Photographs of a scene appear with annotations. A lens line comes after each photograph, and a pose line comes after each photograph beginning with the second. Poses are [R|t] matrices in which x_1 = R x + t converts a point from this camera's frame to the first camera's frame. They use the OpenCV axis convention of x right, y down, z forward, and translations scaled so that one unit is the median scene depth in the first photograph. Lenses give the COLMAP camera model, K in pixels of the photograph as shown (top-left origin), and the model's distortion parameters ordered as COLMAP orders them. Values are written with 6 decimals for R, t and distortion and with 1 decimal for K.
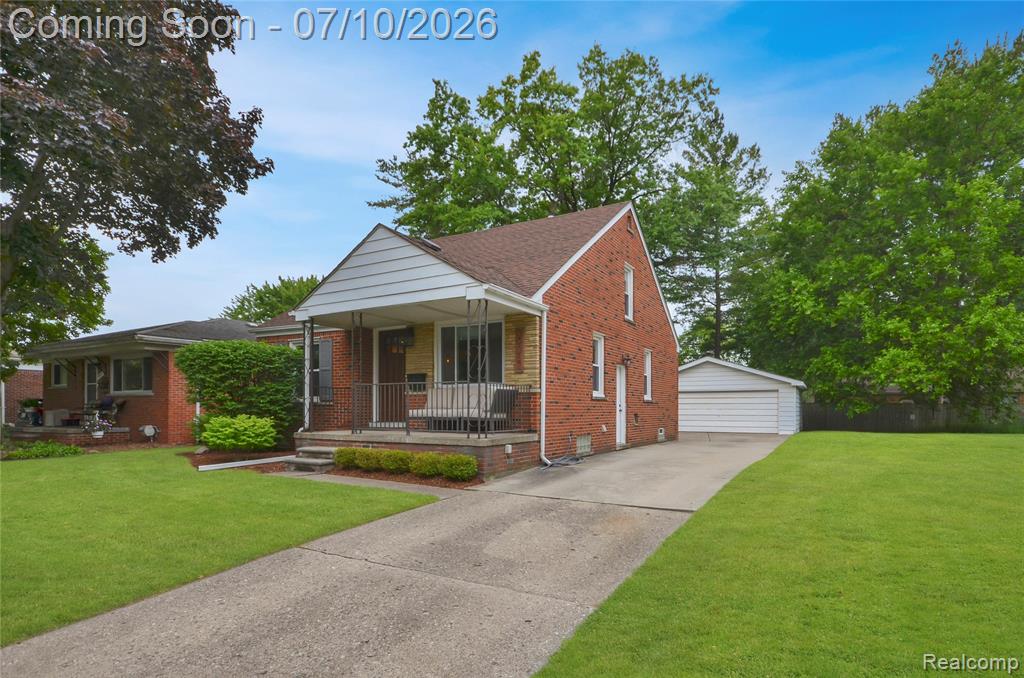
lens RADIAL K [[541.9, 0, 500.7], [0, 541.9, 378.6], [0, 0, 1]] dist [0.003519, 0.000841]
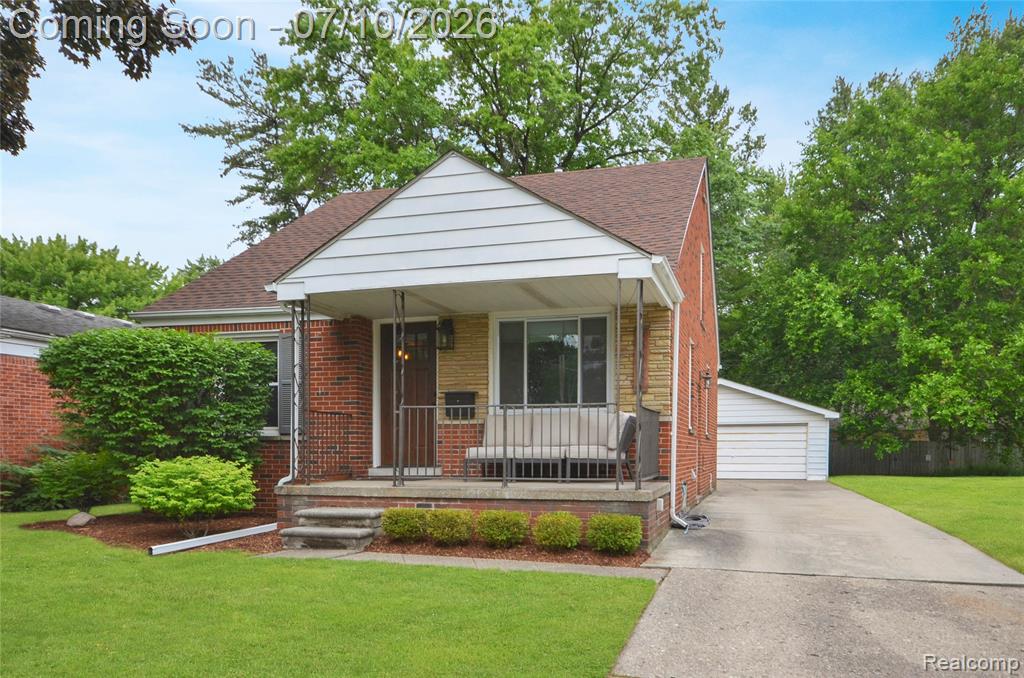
lens RADIAL K [[756.8, 0, 536.1], [0, 756.8, 423.0], [0, 0, 1]] dist [0.007859, 0.003470]
pose [[0.966761, 0.007087, 0.255584, -0.289556], [-0.012341, 0.999744, 0.018959, 0.009399], [-0.255384, -0.021482, 0.966601, 0.102016]]
